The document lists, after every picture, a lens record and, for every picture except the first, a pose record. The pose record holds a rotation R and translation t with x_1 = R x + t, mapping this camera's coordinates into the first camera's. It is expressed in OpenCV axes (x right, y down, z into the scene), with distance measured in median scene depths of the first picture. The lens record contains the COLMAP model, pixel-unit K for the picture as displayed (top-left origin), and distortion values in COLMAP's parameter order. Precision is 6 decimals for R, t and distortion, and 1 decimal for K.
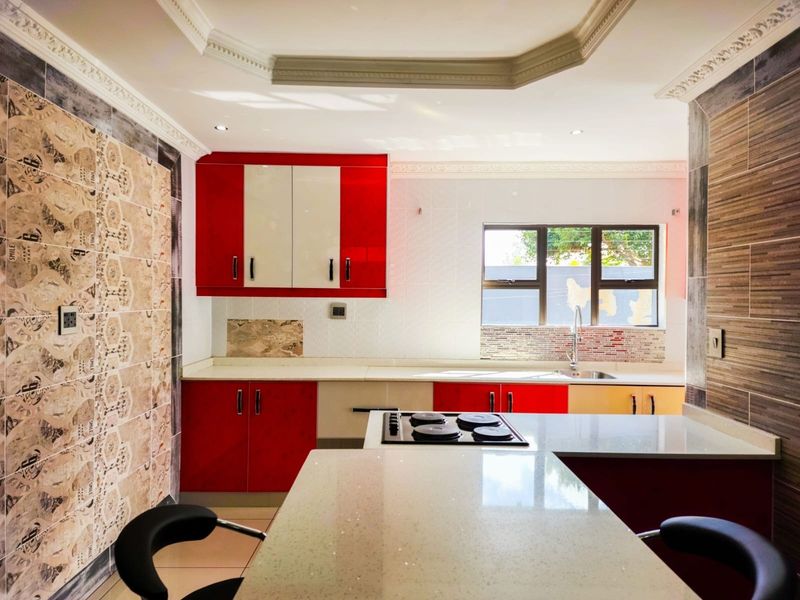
lens RADIAL K [[532.9, 0, 400.0], [0, 532.9, 300.0], [0, 0, 1]] dist [0.094565, -0.085137]
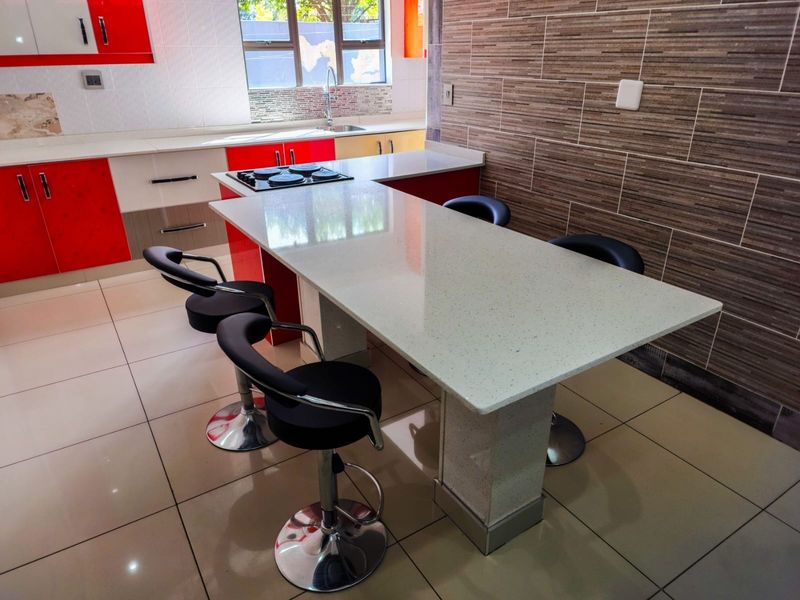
lens RADIAL K [[532.9, 0, 400.0], [0, 532.9, 300.0], [0, 0, 1]] dist [0.094565, -0.085137]
pose [[0.846273, -0.241922, 0.474654, -0.244813], [0.022408, 0.906326, 0.421985, -0.025510], [-0.532278, -0.346479, 0.772420, -0.178074]]
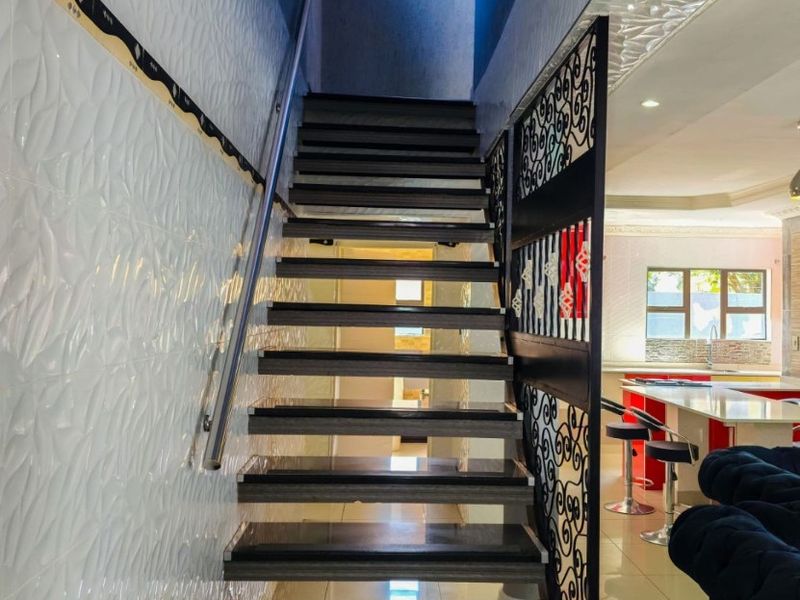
lens RADIAL K [[799.0, 0, 400.0], [0, 799.0, 300.0], [0, 0, 1]] dist [0.018606, 0.006476]
pose [[0.999685, 0.009201, 0.023354, -0.654907], [-0.008680, 0.999713, -0.022314, -0.000846], [-0.023553, 0.022104, 0.999478, -1.330547]]
